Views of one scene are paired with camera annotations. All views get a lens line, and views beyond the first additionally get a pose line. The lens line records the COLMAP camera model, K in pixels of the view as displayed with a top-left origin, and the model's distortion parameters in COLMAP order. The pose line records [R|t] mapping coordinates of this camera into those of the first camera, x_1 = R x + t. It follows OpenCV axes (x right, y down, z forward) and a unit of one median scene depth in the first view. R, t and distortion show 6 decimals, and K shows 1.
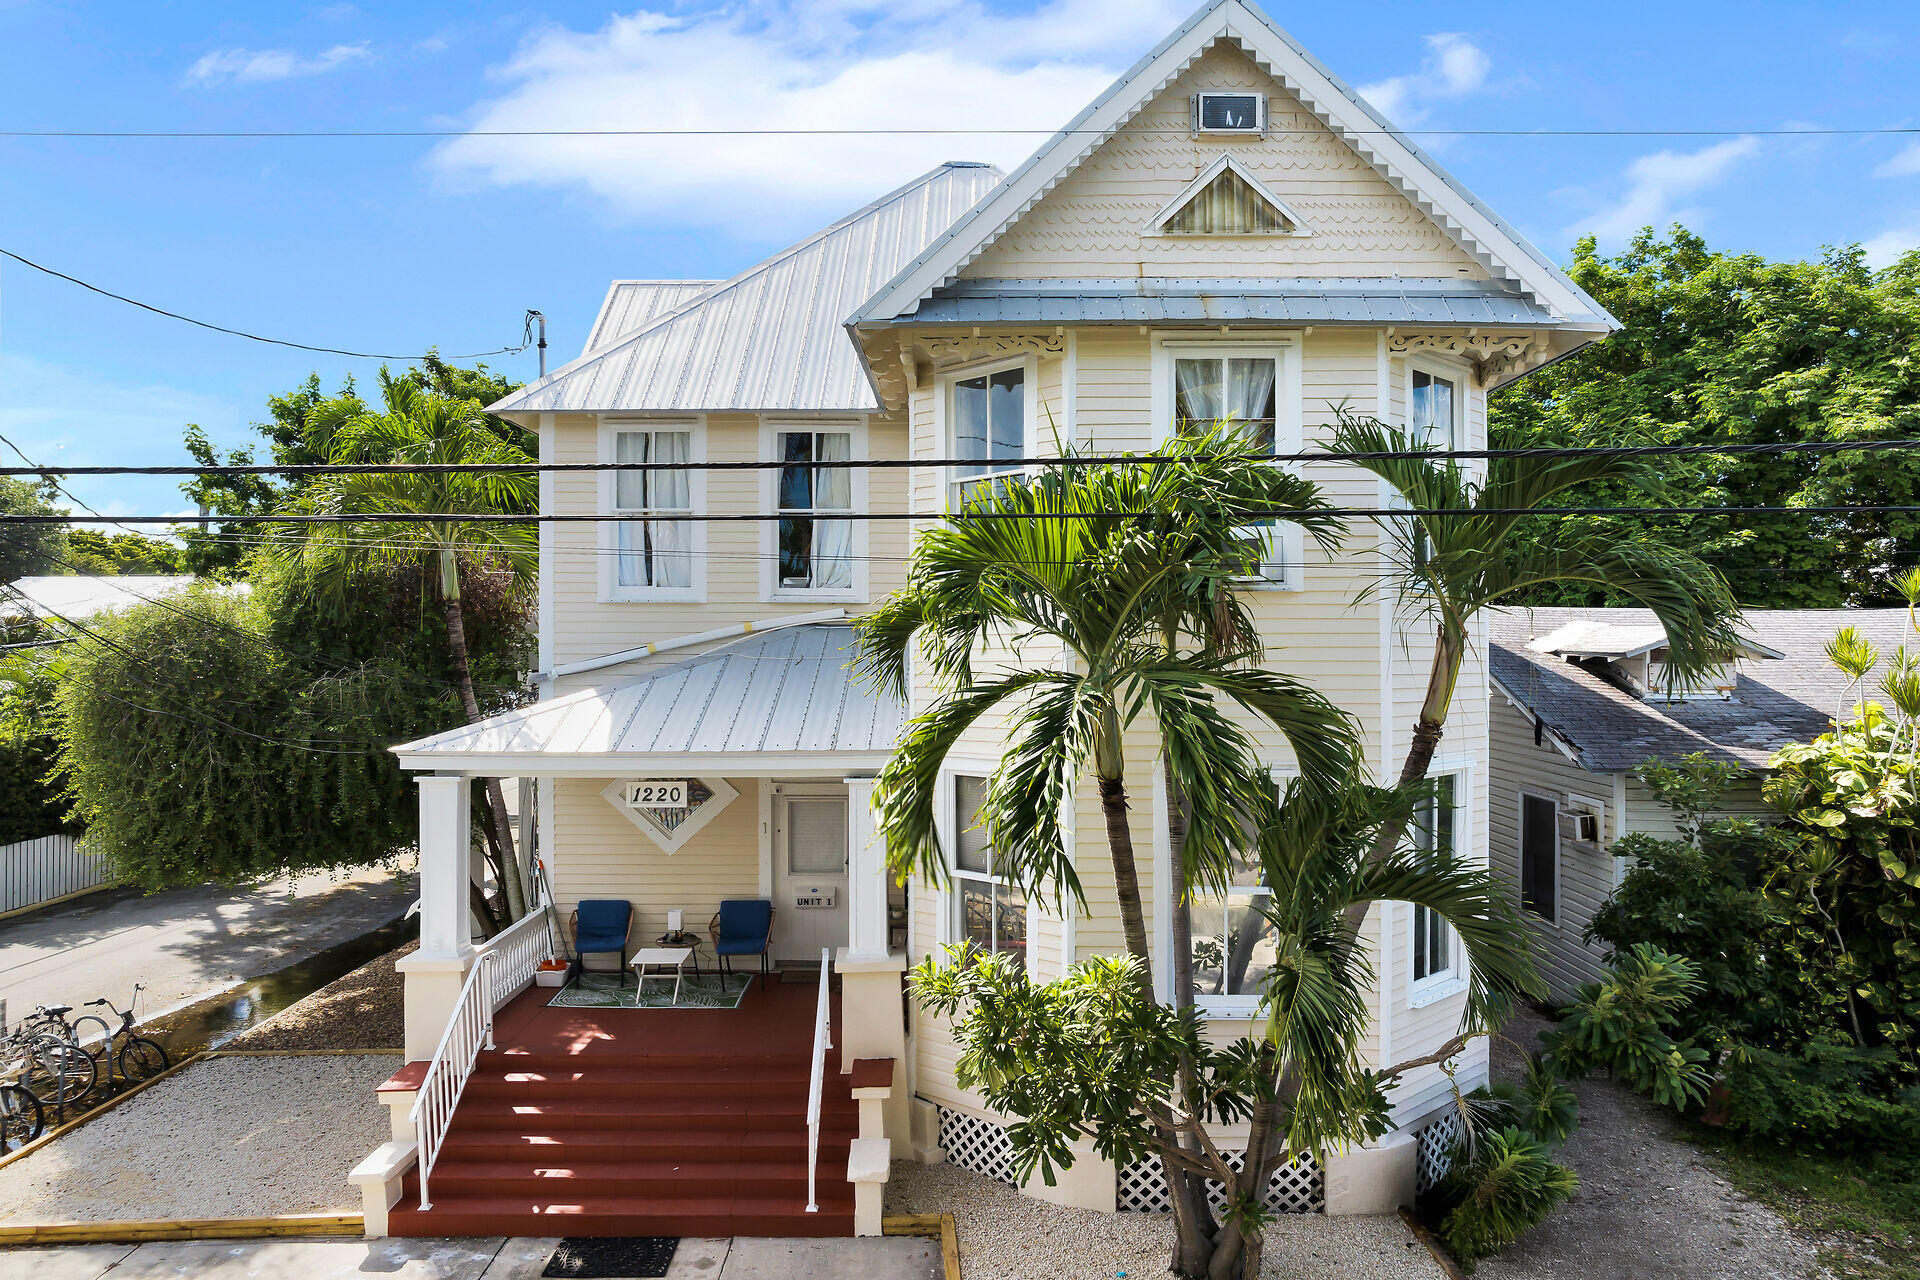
lens RADIAL K [[1407.2, 0, 959.2], [0, 1407.2, 652.4], [0, 0, 1]] dist [0.007480, 0.001546]
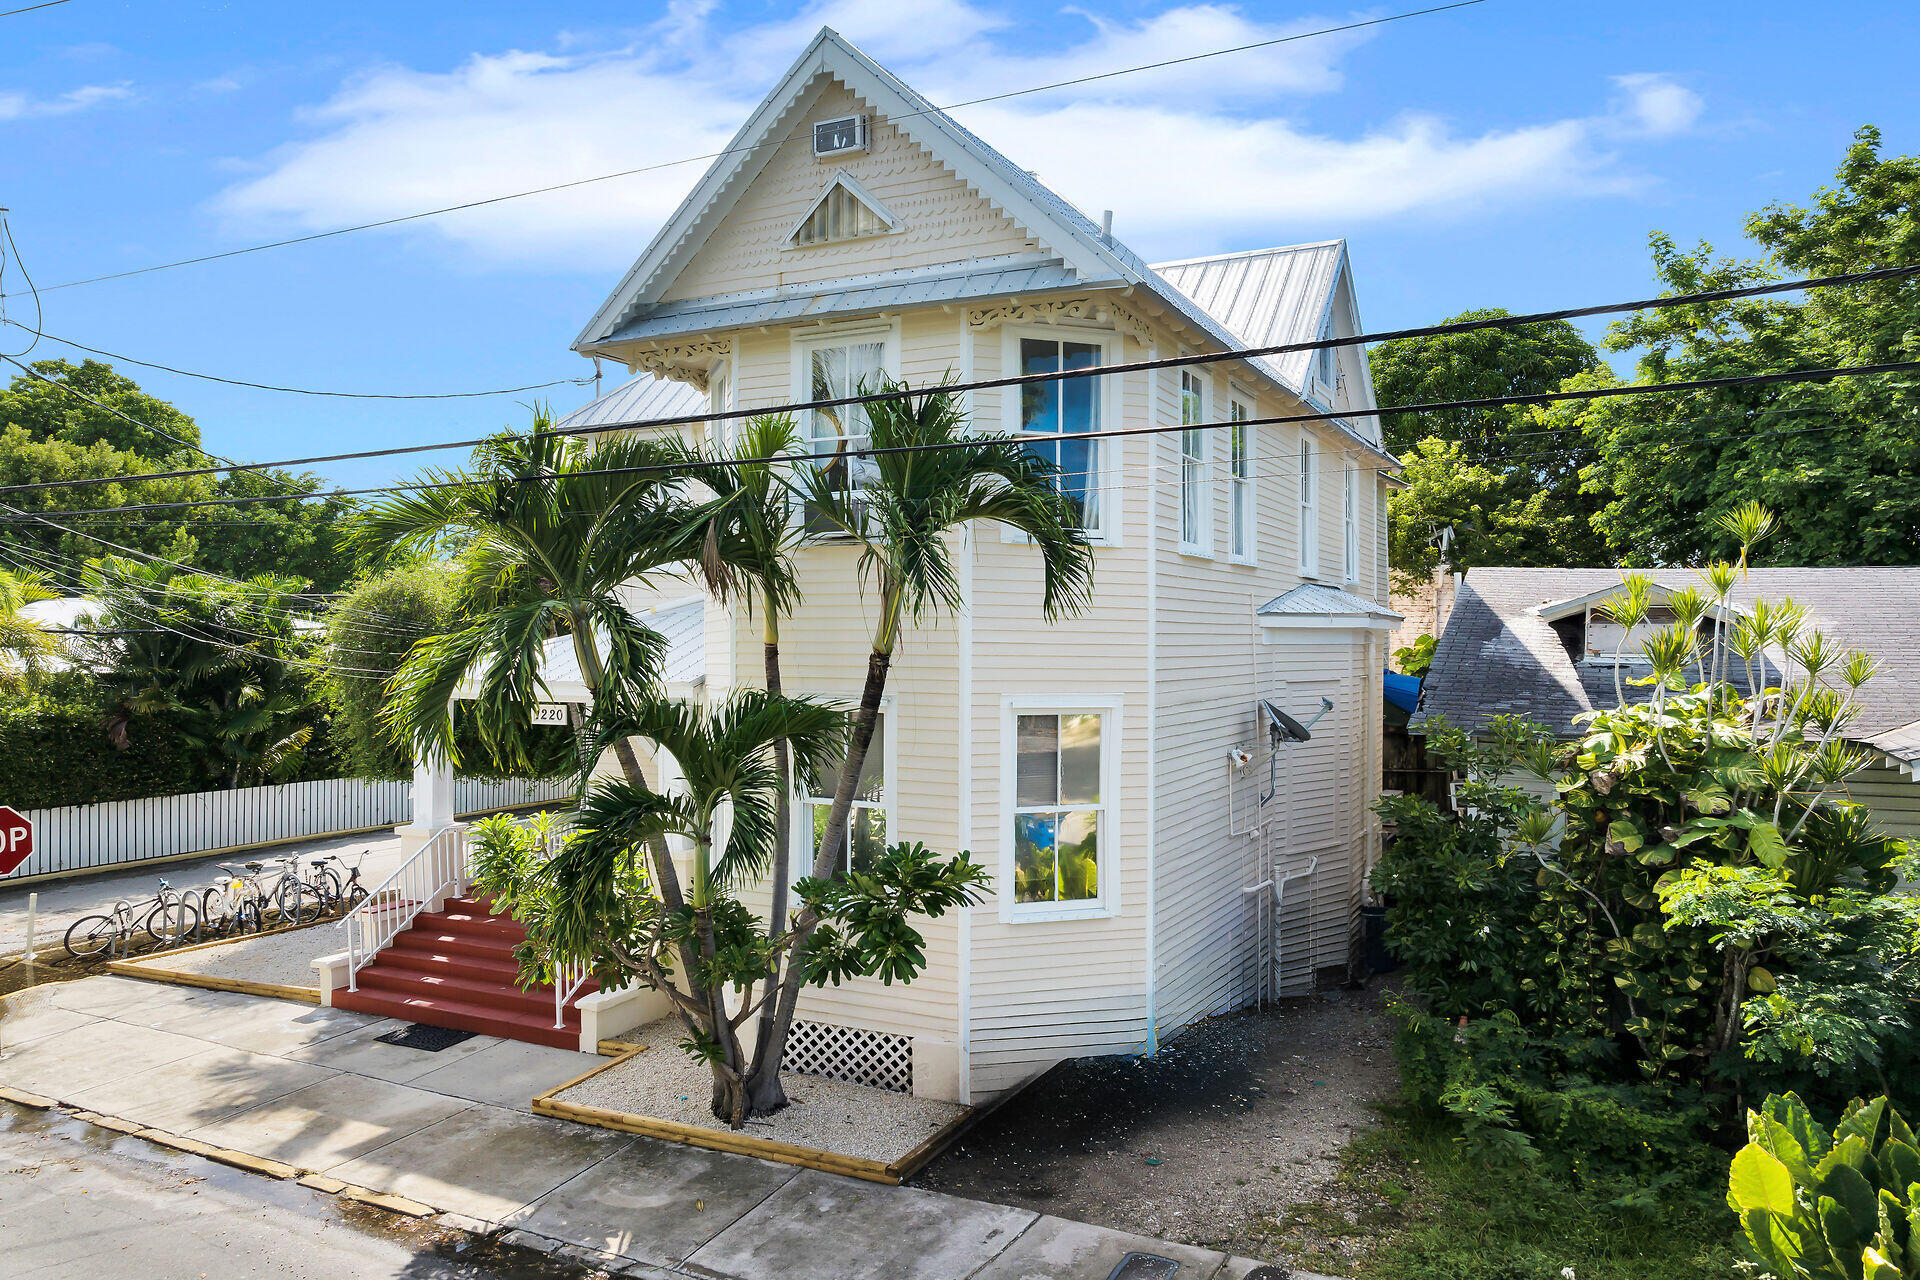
lens RADIAL K [[1407.2, 0, 948.3], [0, 1407.2, 635.2], [0, 0, 1]] dist [0.007480, 0.001546]
pose [[0.882999, 0.001226, -0.469374, 0.812284], [0.003154, 0.999959, 0.008545, 0.019062], [0.469365, -0.009026, 0.882958, 0.014709]]
